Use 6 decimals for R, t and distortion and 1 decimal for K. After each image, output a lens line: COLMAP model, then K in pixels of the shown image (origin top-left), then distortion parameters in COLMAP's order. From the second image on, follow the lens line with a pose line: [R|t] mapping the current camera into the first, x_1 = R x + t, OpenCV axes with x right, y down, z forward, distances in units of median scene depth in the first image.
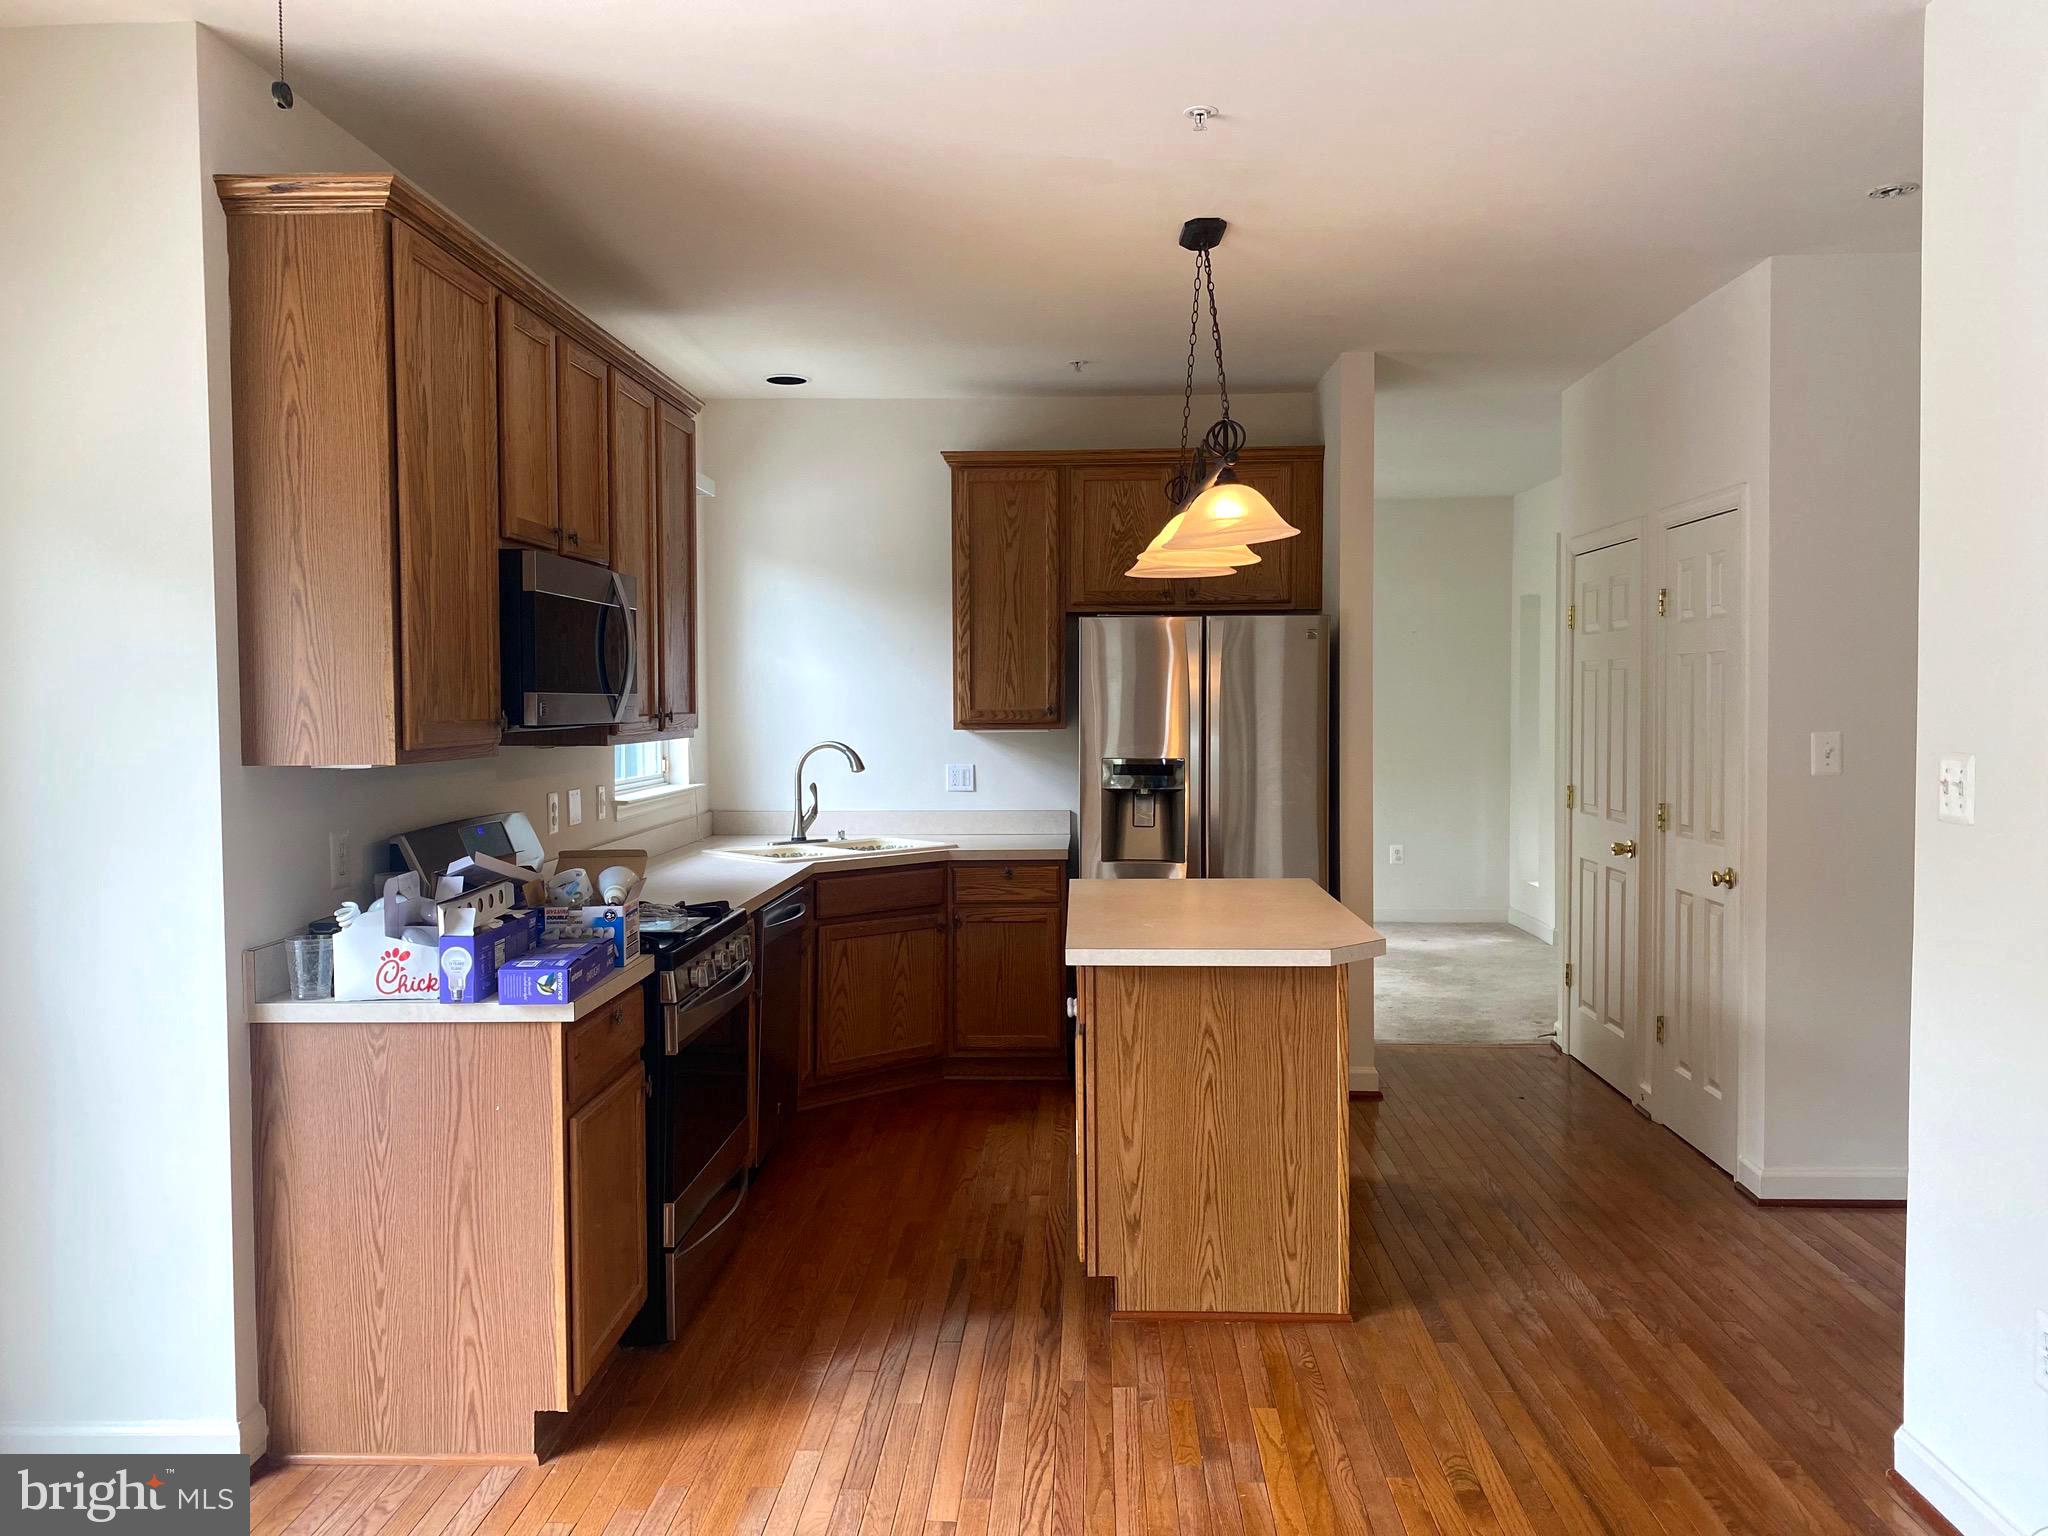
lens RADIAL K [[1580.8, 0, 1019.2], [0, 1580.8, 759.8], [0, 0, 1]] dist [0.053491, -0.034417]
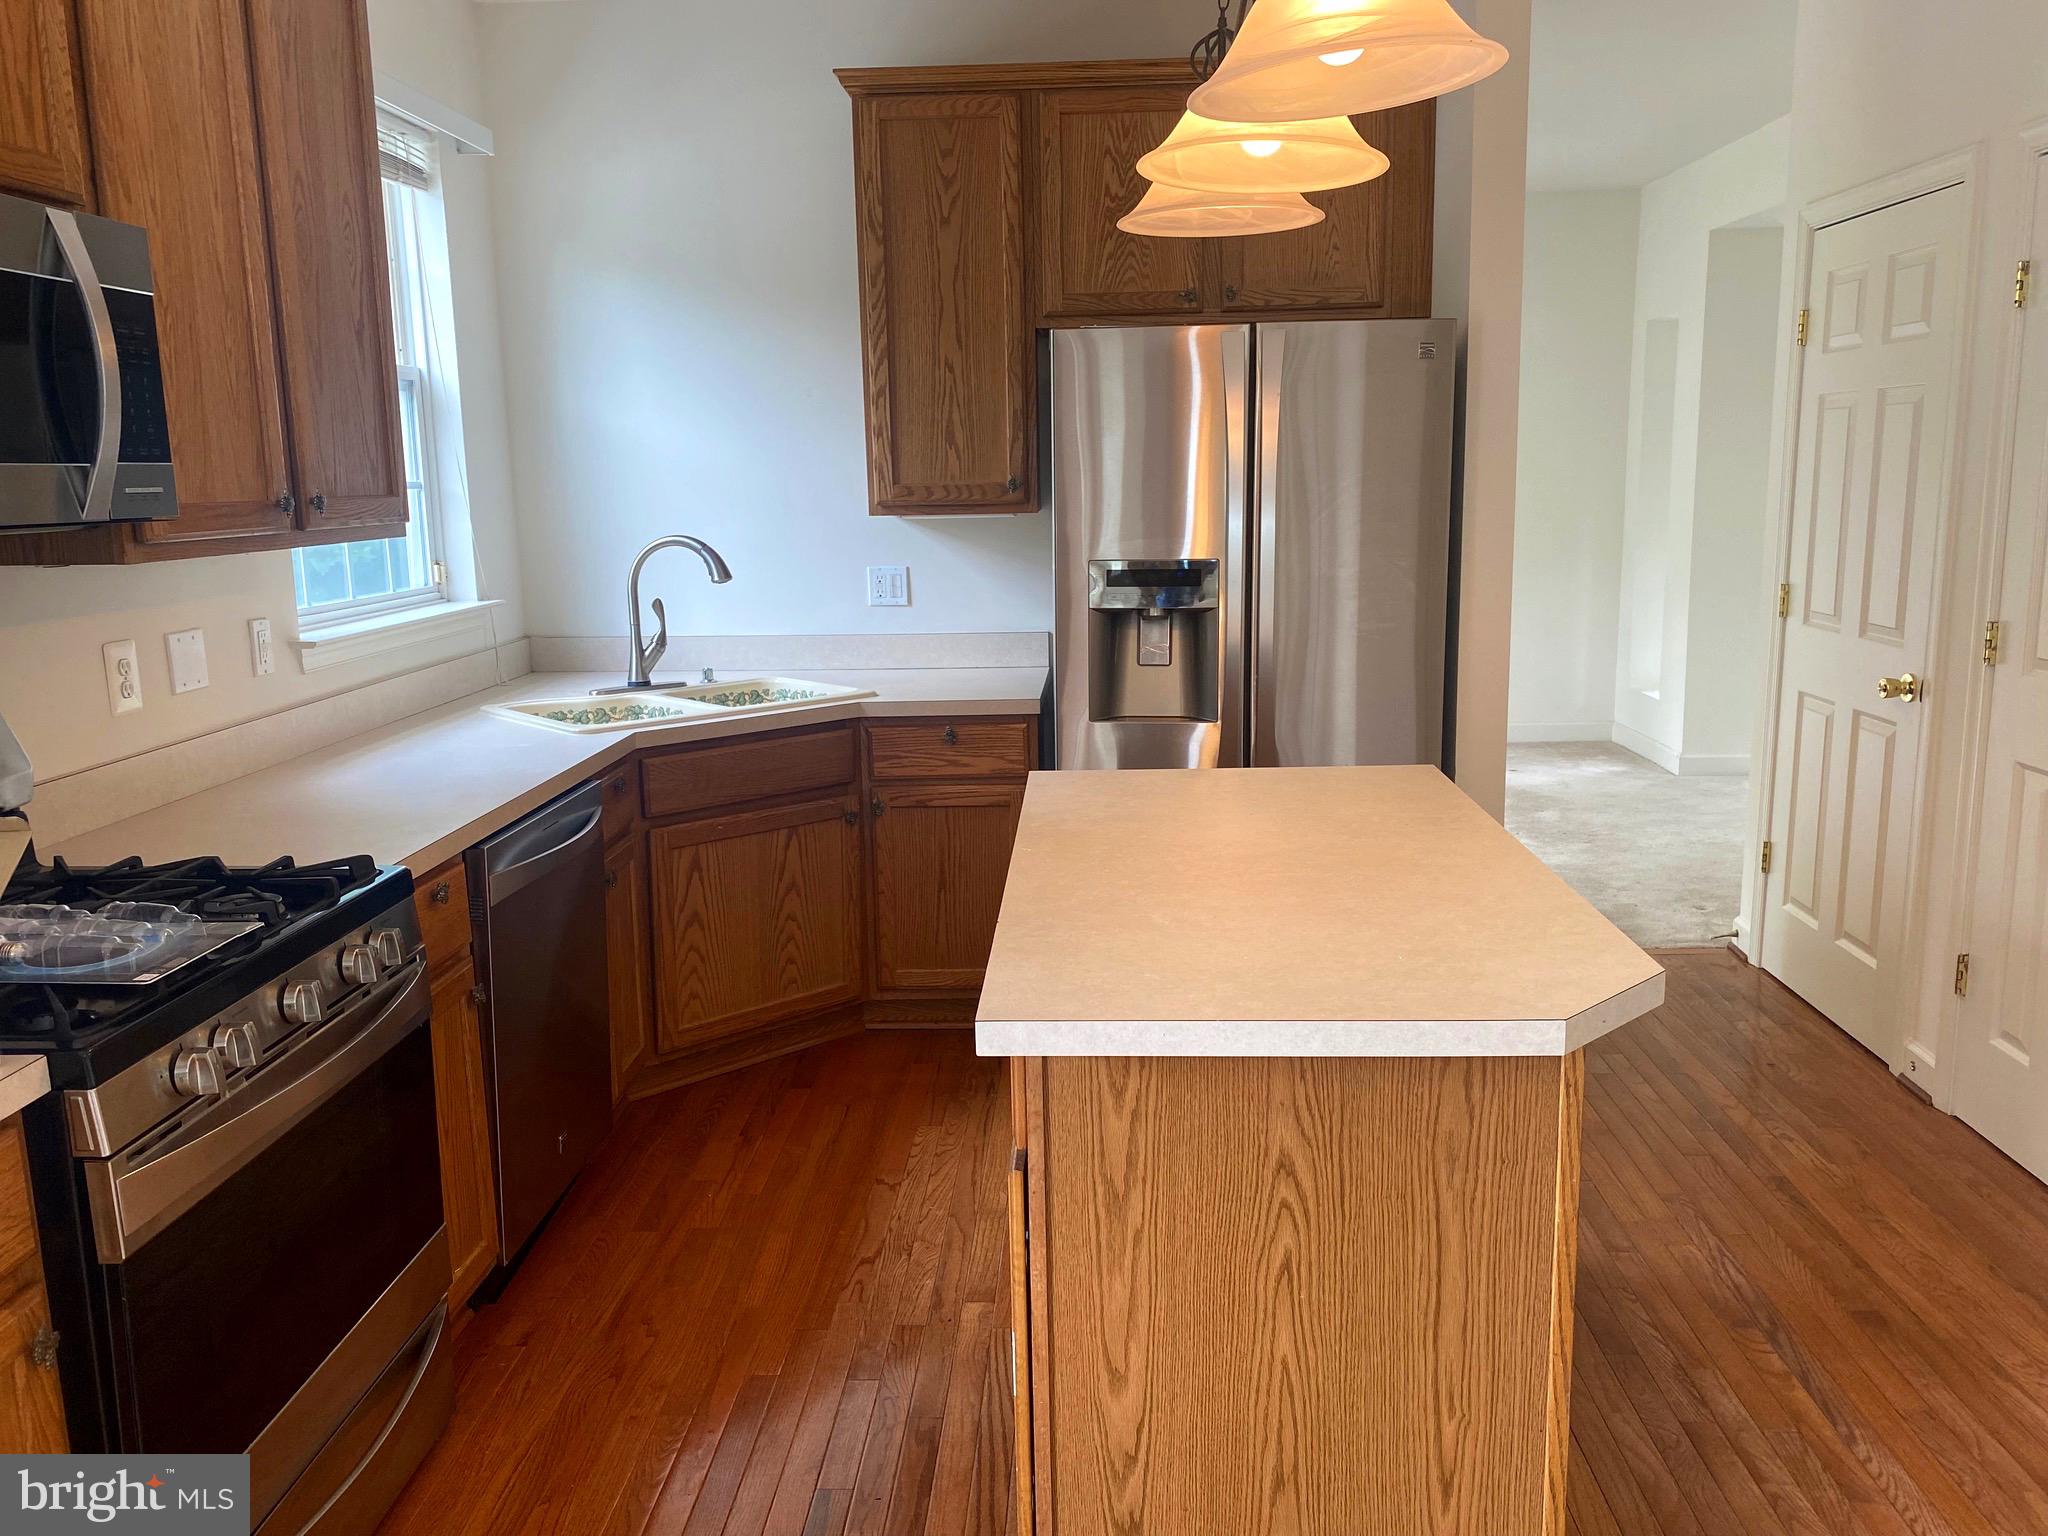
lens RADIAL K [[1580.8, 0, 1023.0], [0, 1580.8, 760.8], [0, 0, 1]] dist [0.053491, -0.034417]
pose [[0.999892, -0.011751, -0.008845, 0.030289], [0.012899, 0.989568, 0.143491, -0.012560], [0.007066, -0.143590, 0.989612, 0.355429]]
